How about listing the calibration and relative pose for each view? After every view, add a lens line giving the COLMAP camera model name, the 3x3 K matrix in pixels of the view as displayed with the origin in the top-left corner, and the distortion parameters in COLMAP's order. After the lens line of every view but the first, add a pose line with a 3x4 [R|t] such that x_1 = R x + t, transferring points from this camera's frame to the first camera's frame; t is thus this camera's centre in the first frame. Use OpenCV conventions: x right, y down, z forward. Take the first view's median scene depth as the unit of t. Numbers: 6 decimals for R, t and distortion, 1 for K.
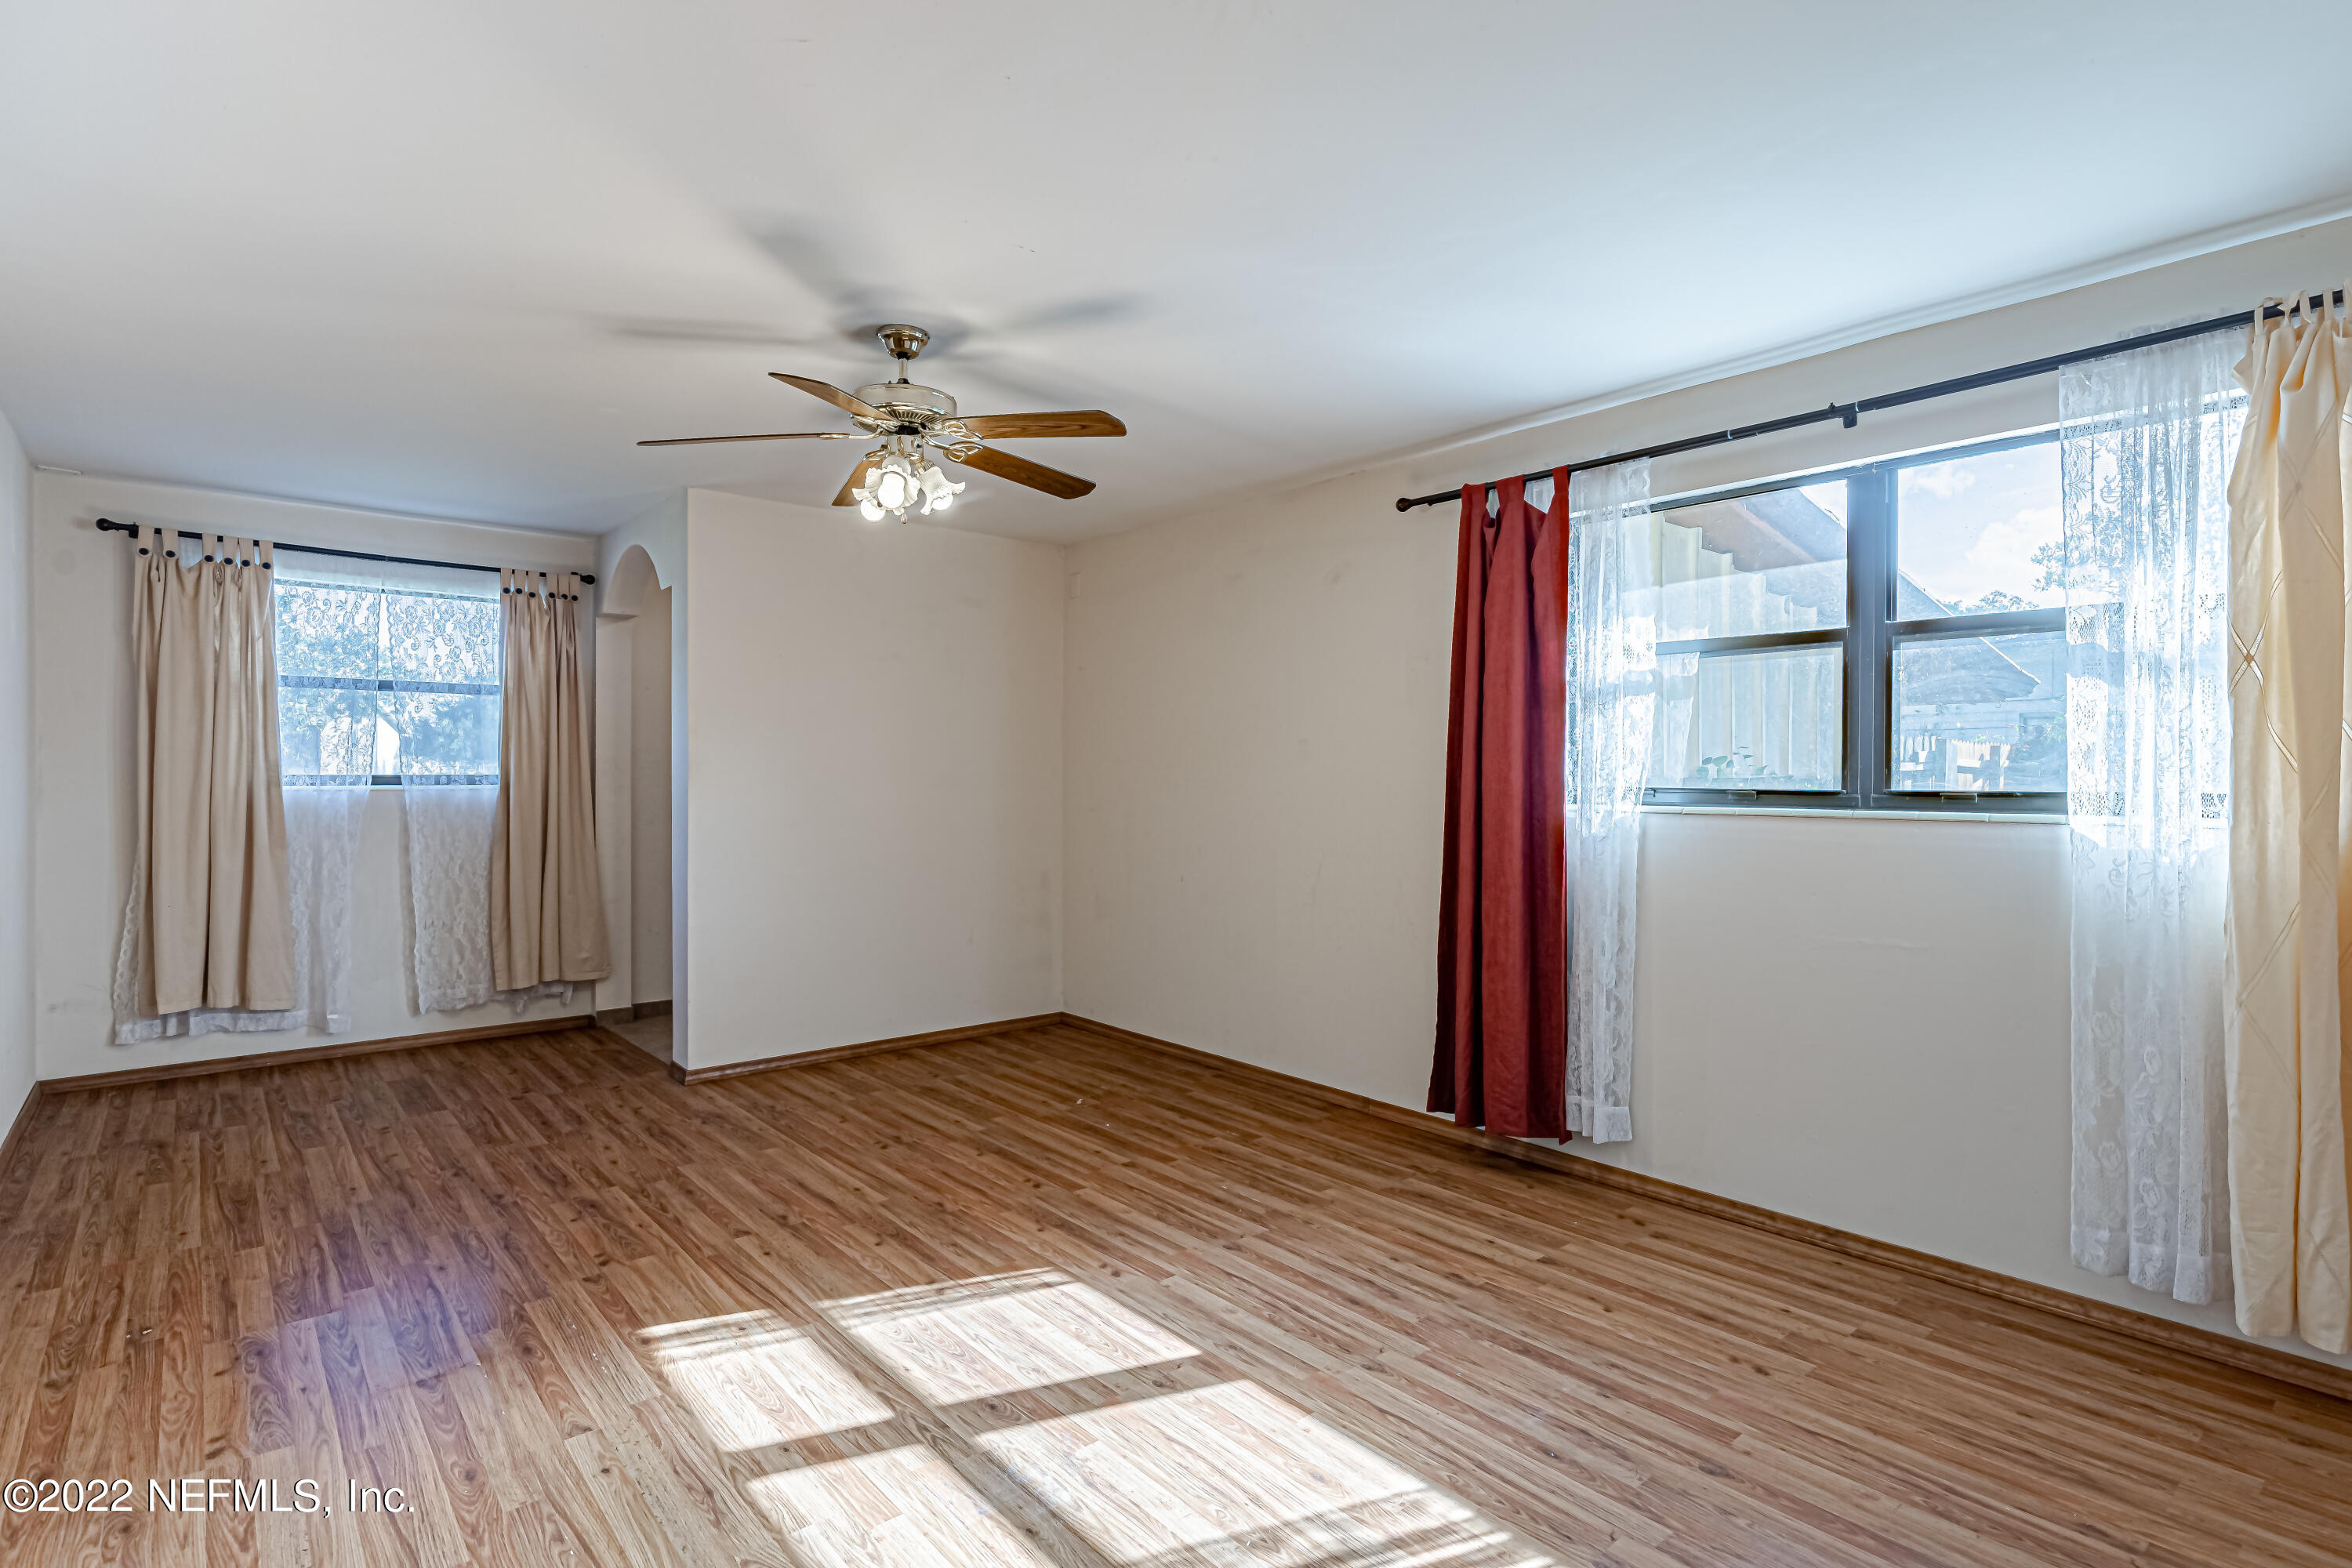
lens RADIAL K [[1162.2, 0, 1176.0], [0, 1162.2, 784.0], [0, 0, 1]] dist [0.000566, -0.000314]
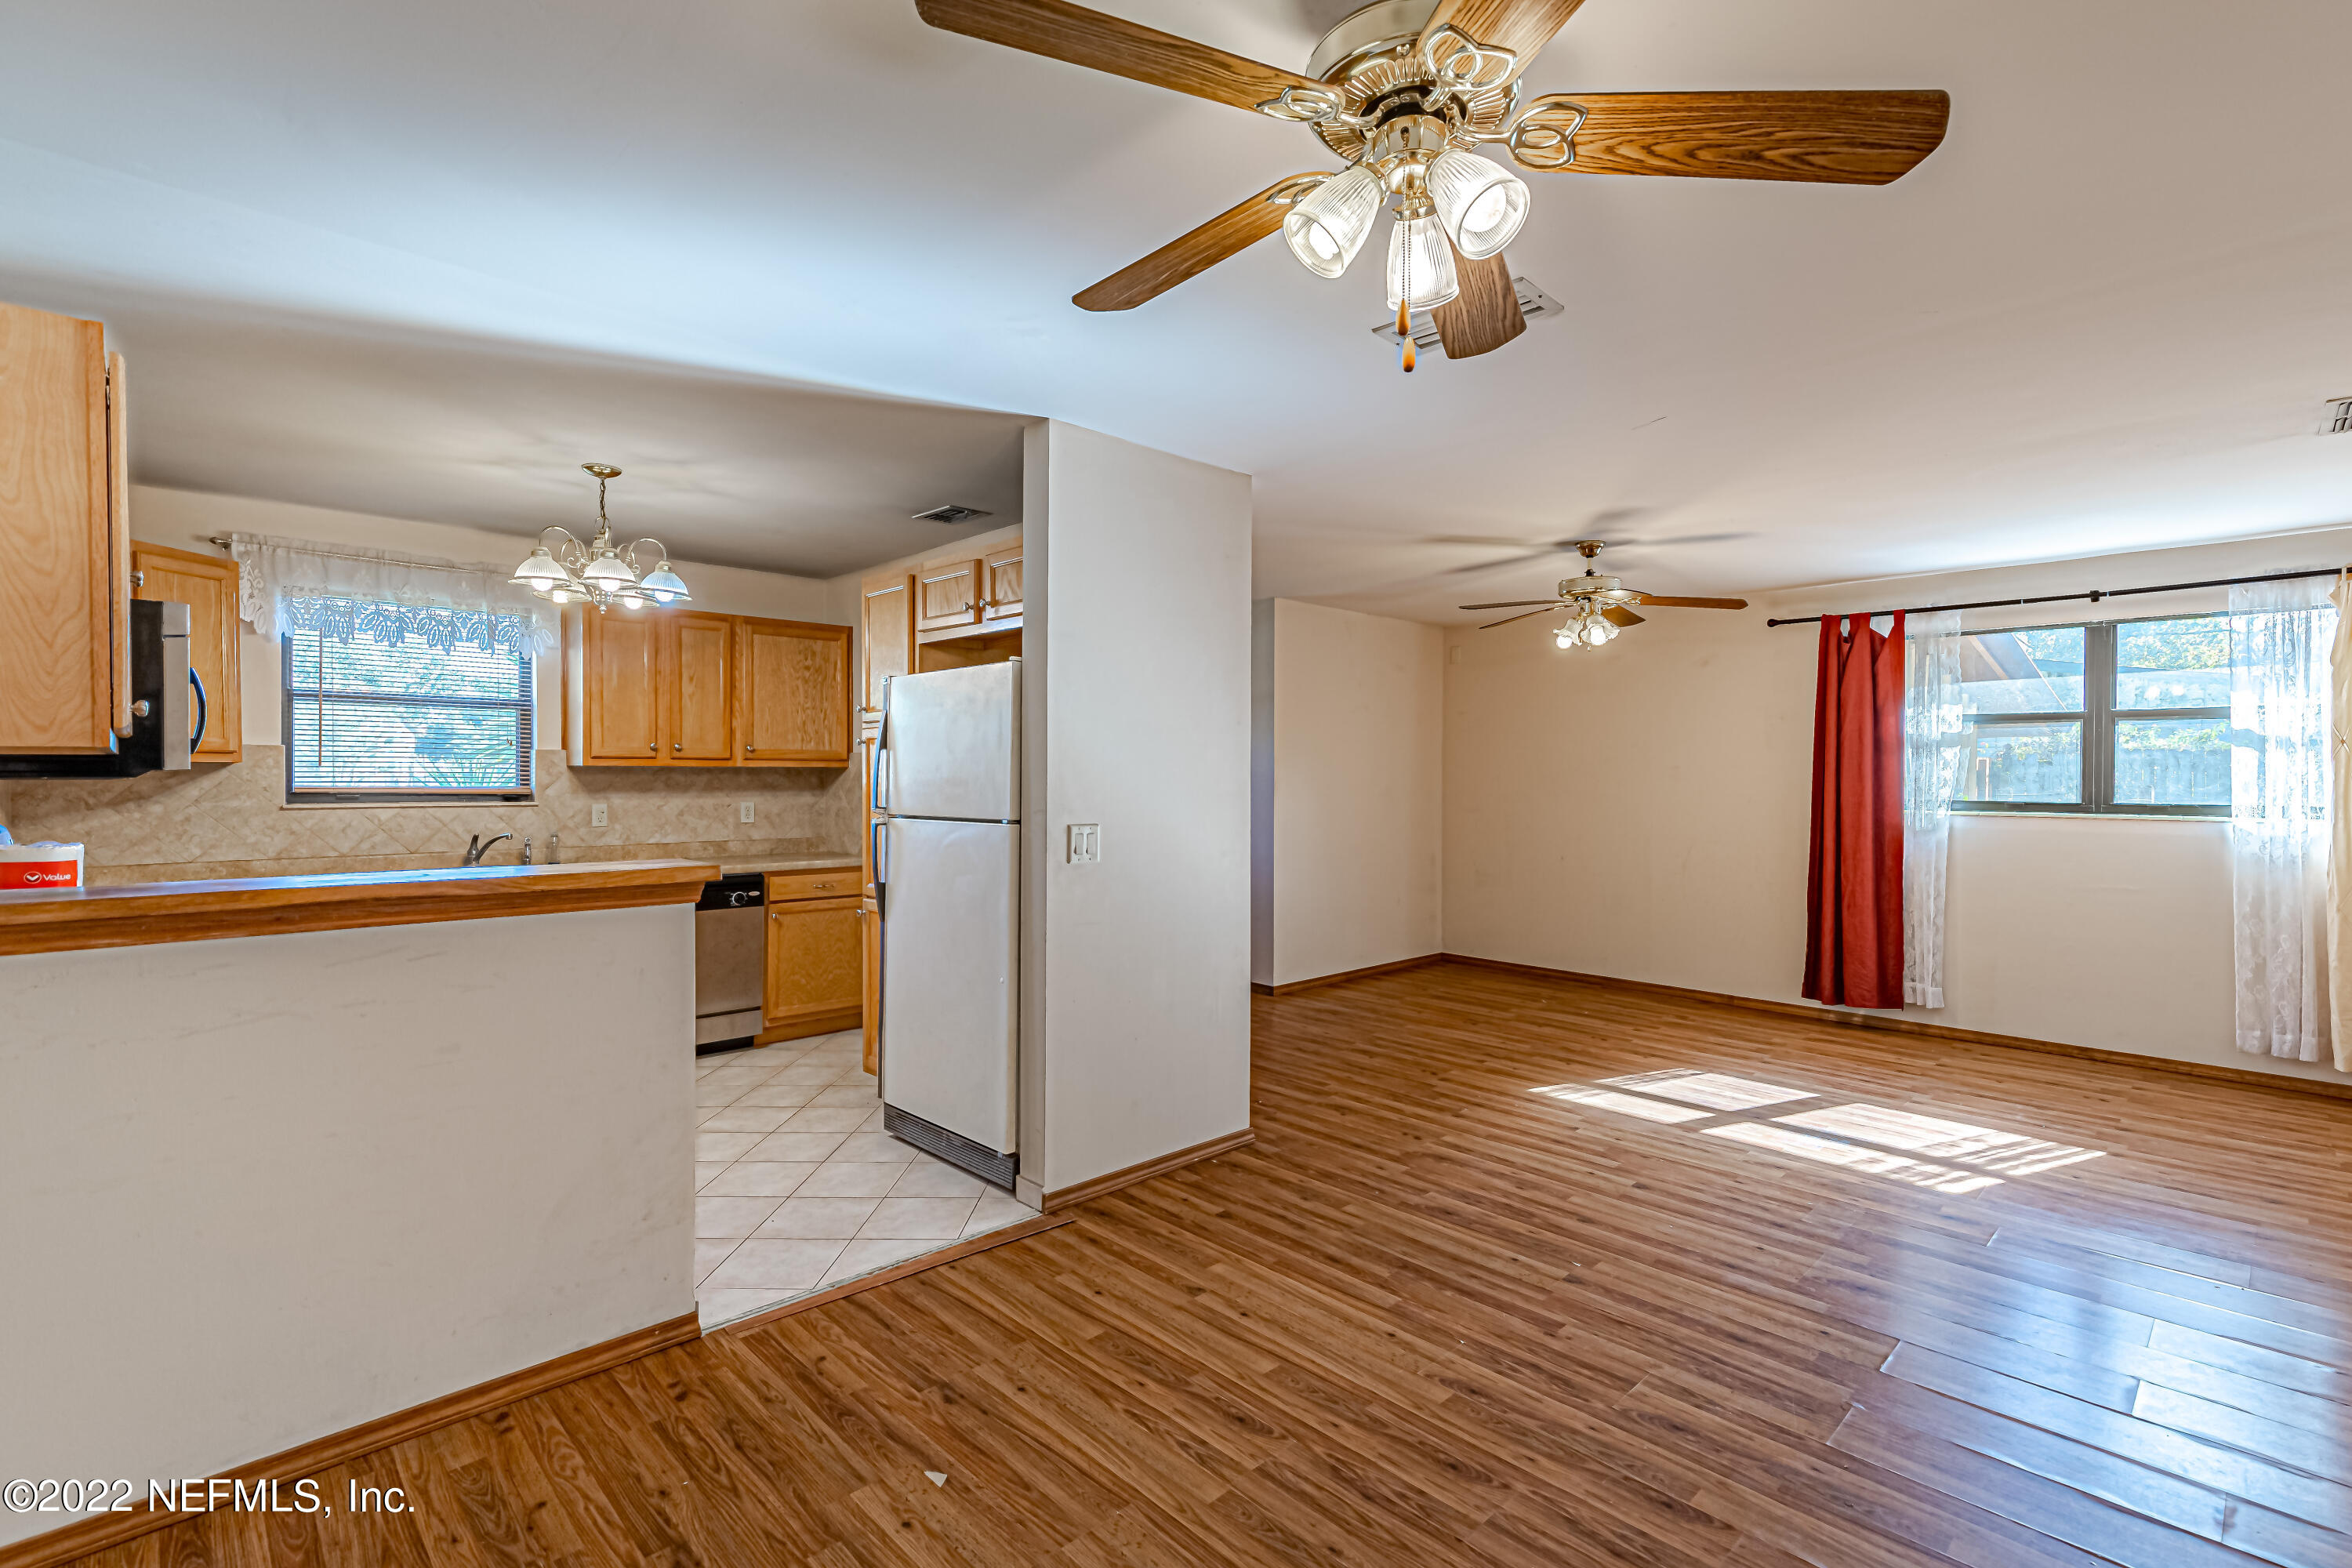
lens RADIAL K [[1079.1, 0, 1216.5], [0, 1079.1, 783.8], [0, 0, 1]] dist [0.008848, -0.000156]
pose [[0.997119, 0.000762, 0.075851, -0.797741], [-0.001074, 0.999991, 0.004070, -0.027047], [-0.075847, -0.004140, 0.997111, -0.506413]]
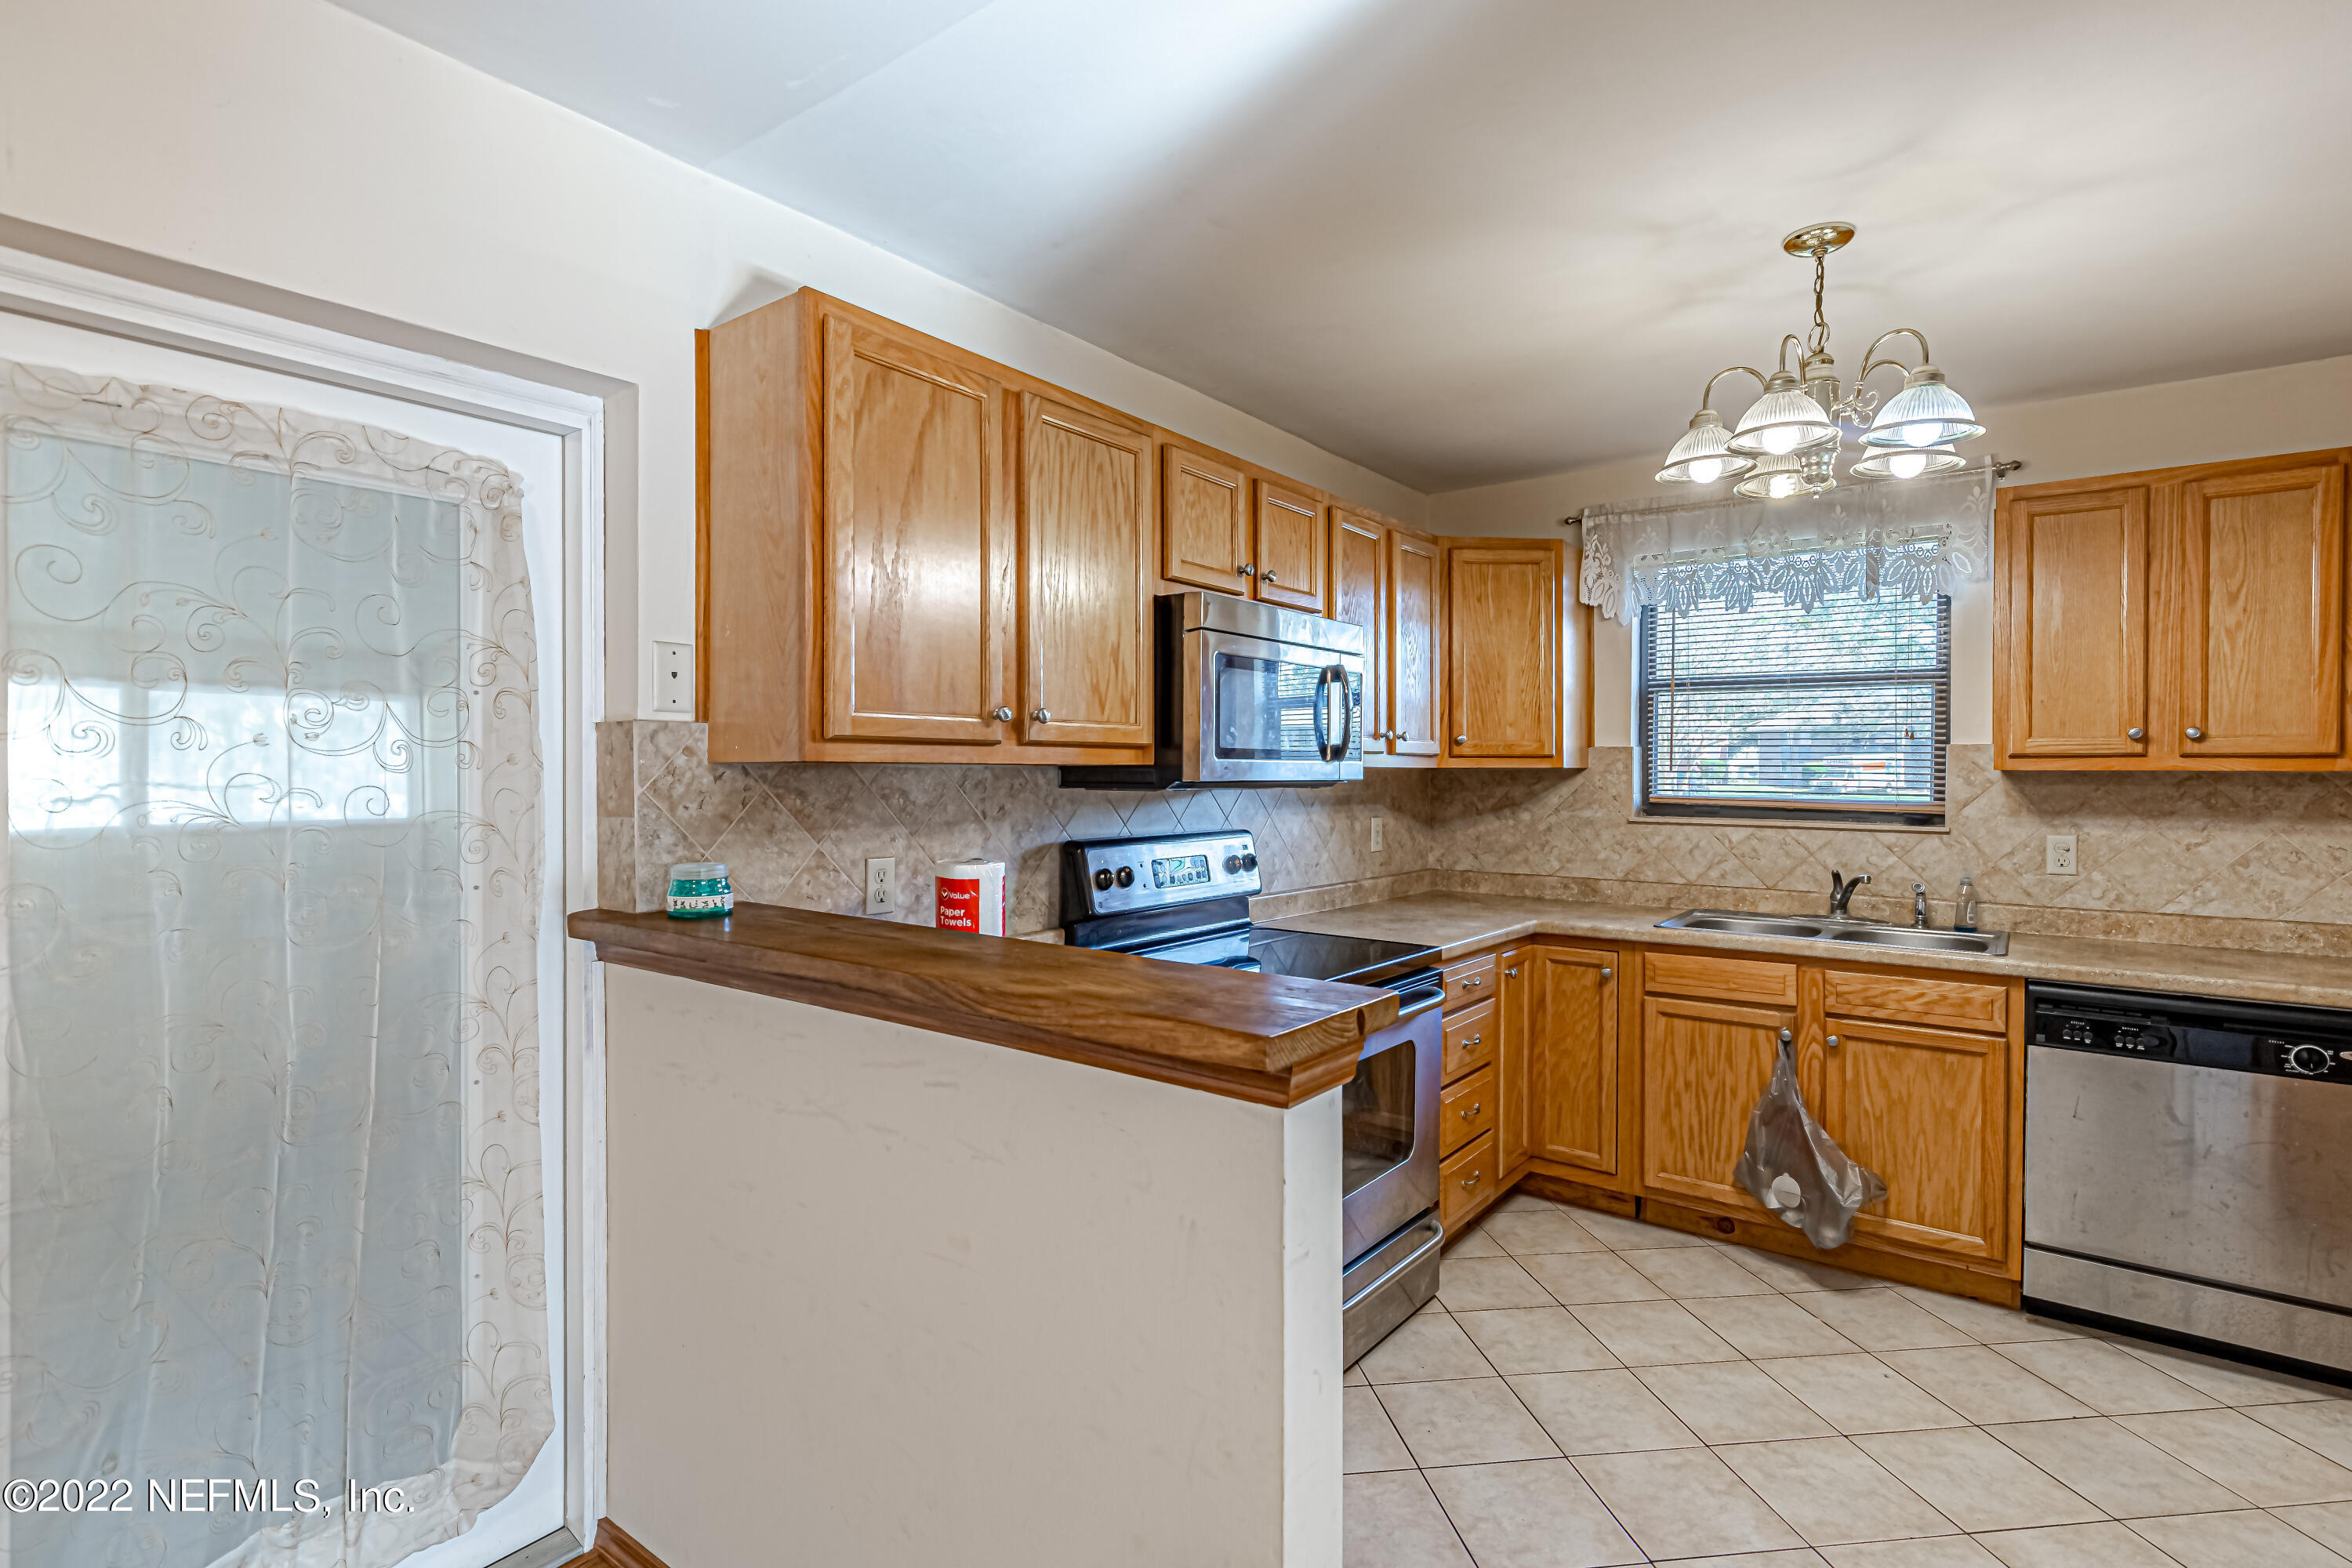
lens RADIAL K [[1135.5, 0, 1148.8], [0, 1135.5, 776.3], [0, 0, 1]] dist [0.000002, -0.000715]
pose [[0.196468, 0.008234, -0.980476, -0.783112], [-0.006989, 0.999951, 0.006997, -0.040841], [0.980485, 0.005478, 0.196516, 0.144956]]
